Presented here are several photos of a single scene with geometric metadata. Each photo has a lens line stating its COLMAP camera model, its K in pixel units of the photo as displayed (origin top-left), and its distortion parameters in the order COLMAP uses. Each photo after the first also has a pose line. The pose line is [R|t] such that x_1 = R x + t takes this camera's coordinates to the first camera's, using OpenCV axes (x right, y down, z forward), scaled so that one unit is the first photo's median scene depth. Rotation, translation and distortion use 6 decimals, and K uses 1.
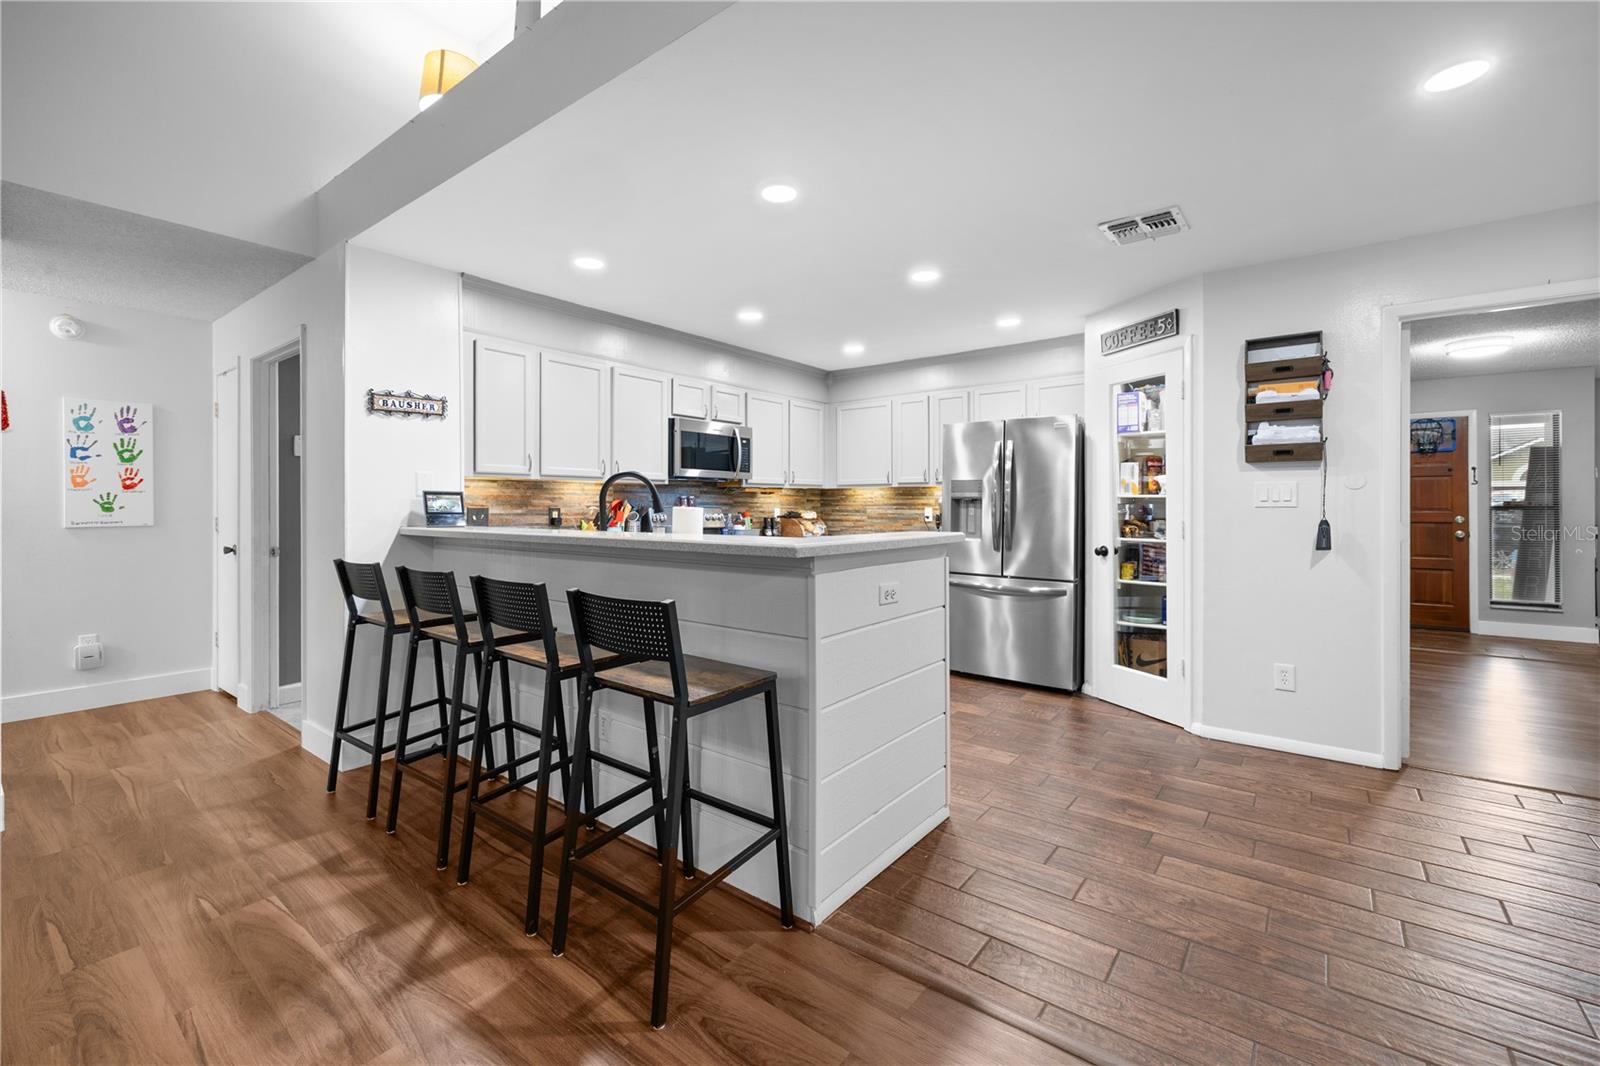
lens RADIAL K [[678.9, 0, 800.1], [0, 678.9, 504.8], [0, 0, 1]] dist [0.001612, 0.000417]
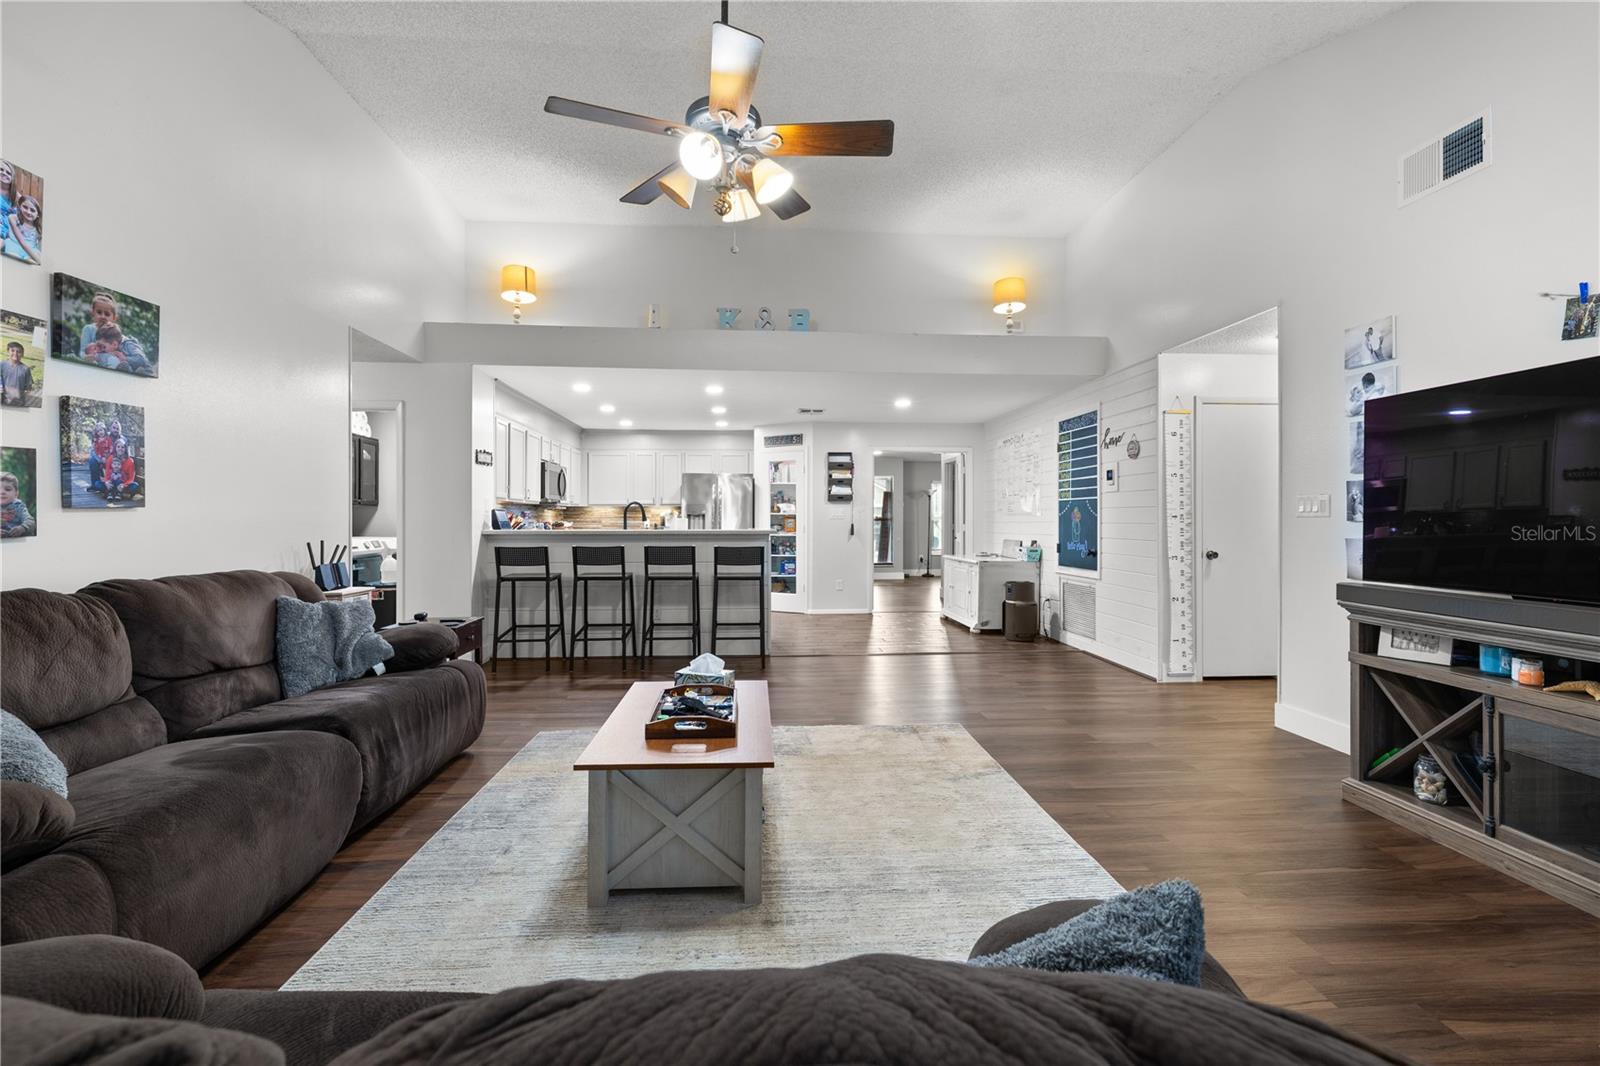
lens RADIAL K [[678.9, 0, 795.7], [0, 678.9, 511.1], [0, 0, 1]] dist [0.001612, 0.000417]
pose [[0.735215, 0.008878, 0.677776, -0.976328], [-0.001581, 0.999934, -0.011383, 0.002741], [-0.677833, 0.007298, 0.735180, -0.656718]]
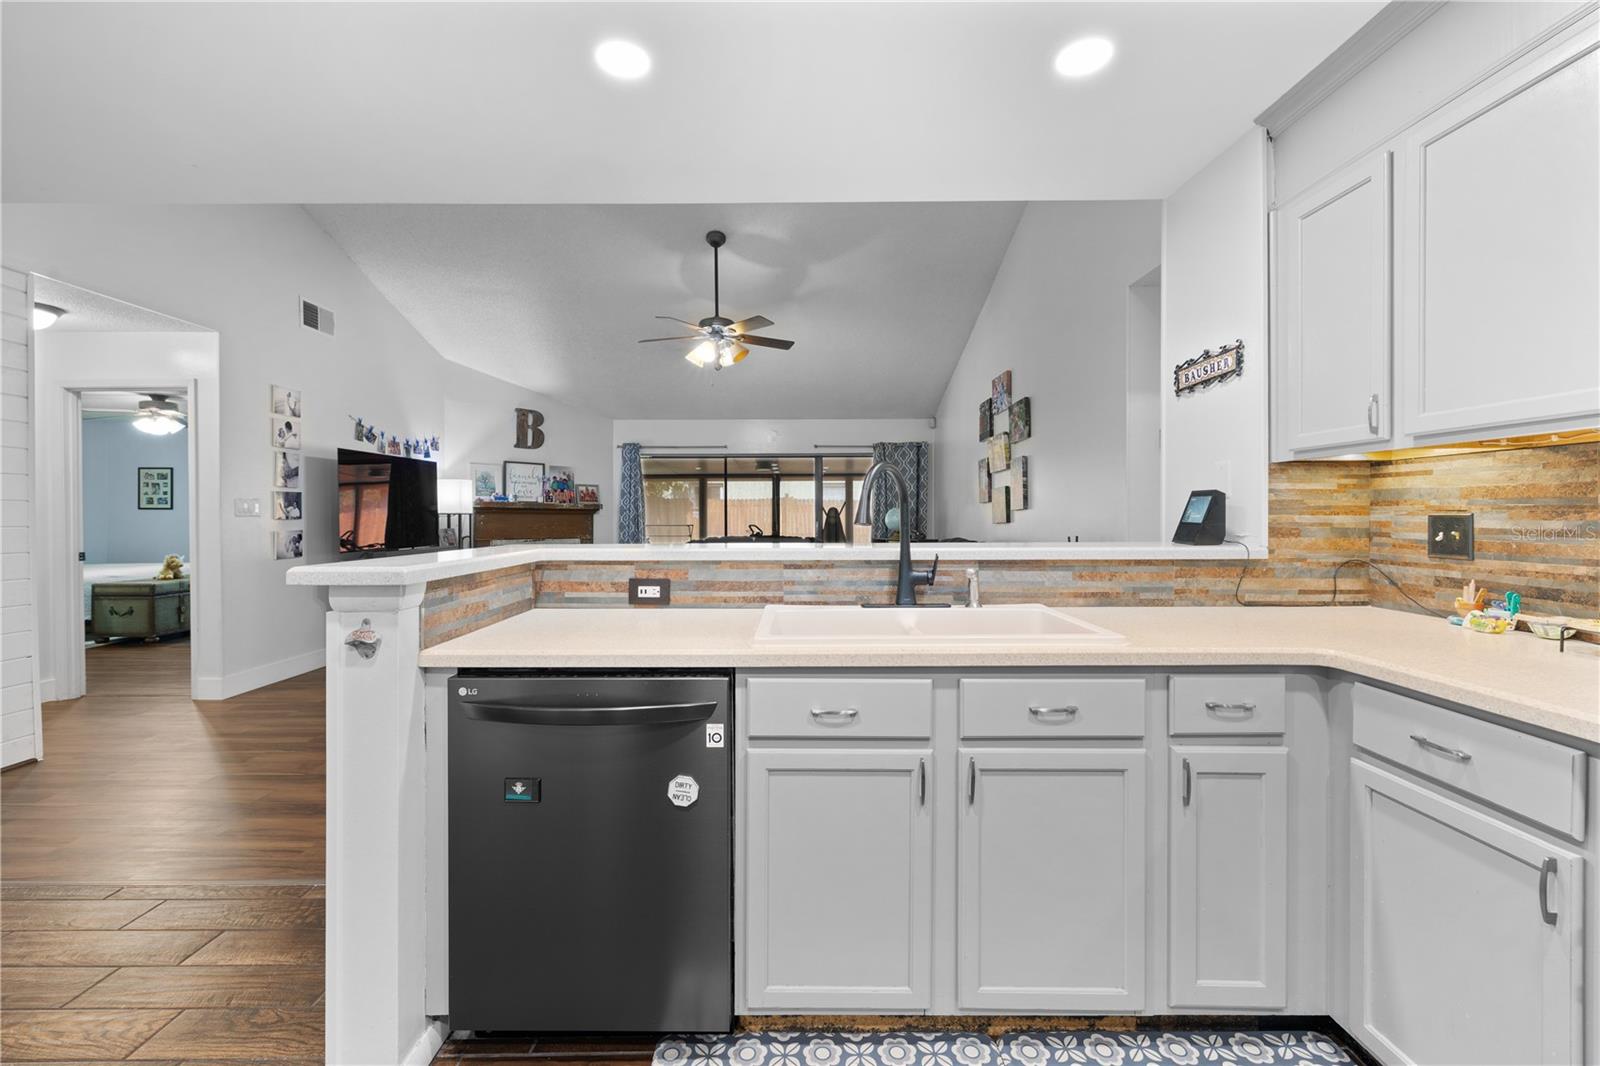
lens RADIAL K [[678.9, 0, 783.7], [0, 678.9, 520.6], [0, 0, 1]] dist [0.001612, 0.000417]
pose [[-0.796617, 0.007193, -0.604442, 0.173688], [0.004281, 0.999971, 0.006257, 0.002982], [0.604470, 0.002397, -0.796625, 1.099968]]
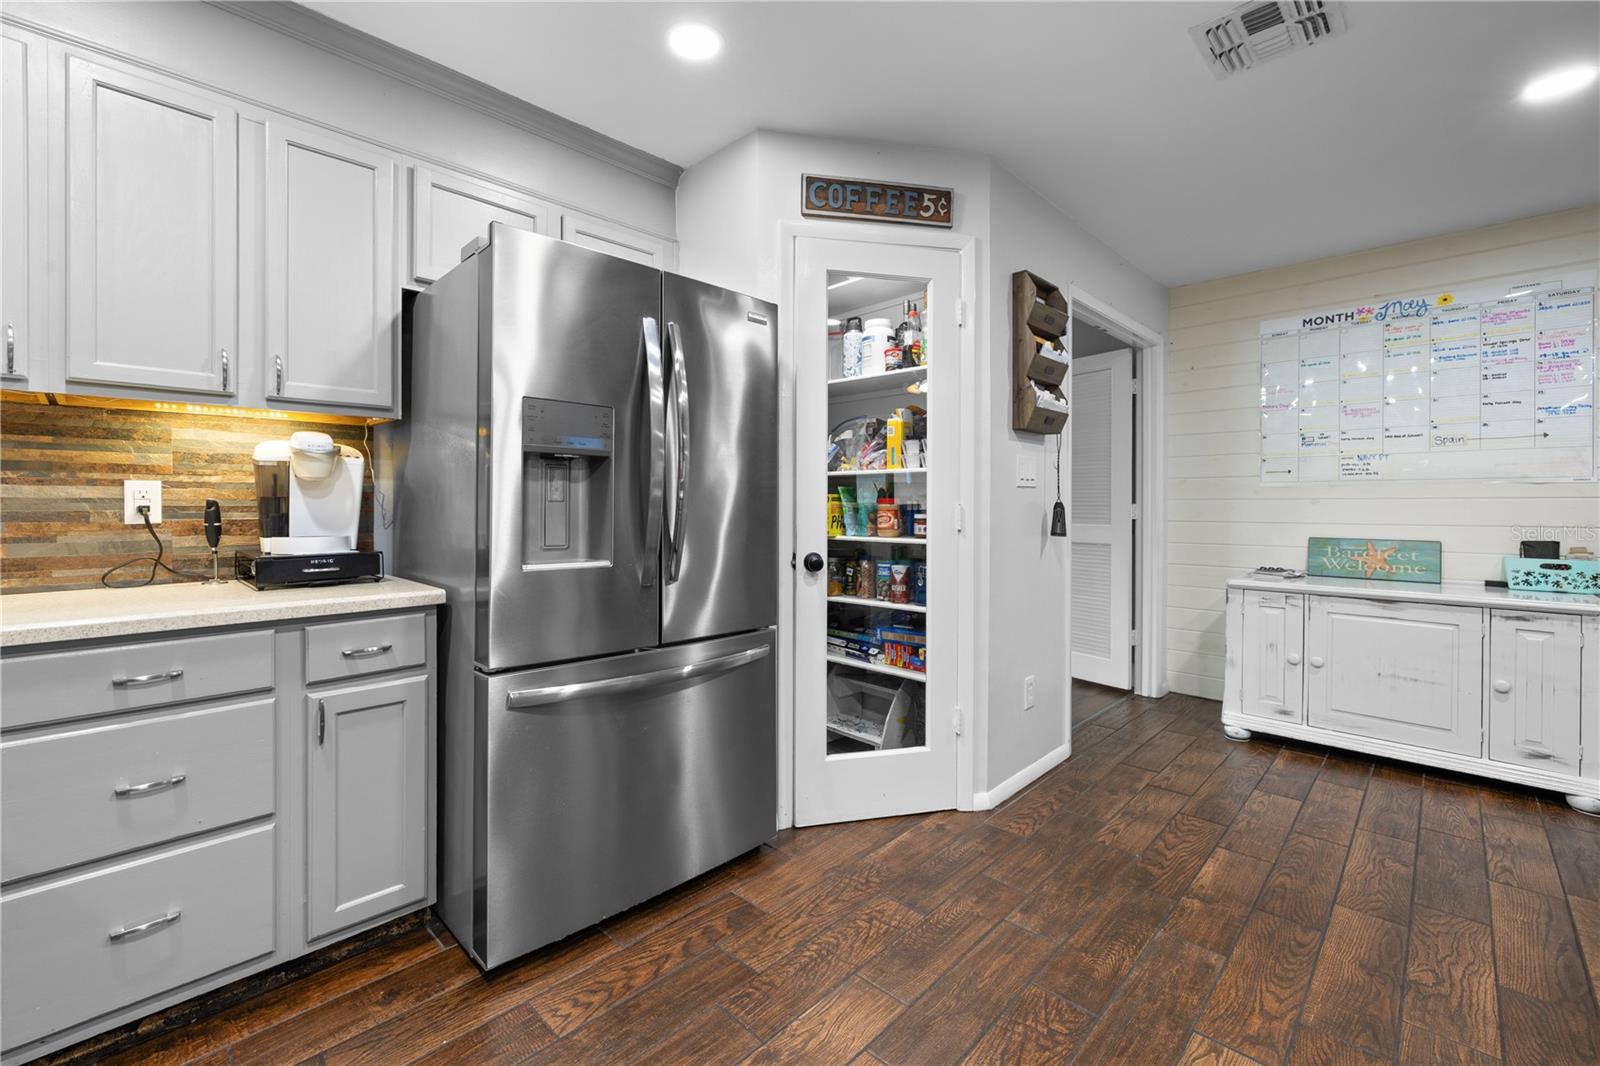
lens RADIAL K [[678.9, 0, 790.7], [0, 678.9, 505.2], [0, 0, 1]] dist [0.001612, 0.000417]
pose [[0.113282, -0.003061, 0.993558, -0.122371], [-0.005127, 0.999980, 0.003666, 0.020081], [-0.993550, -0.005509, 0.113264, 1.017562]]
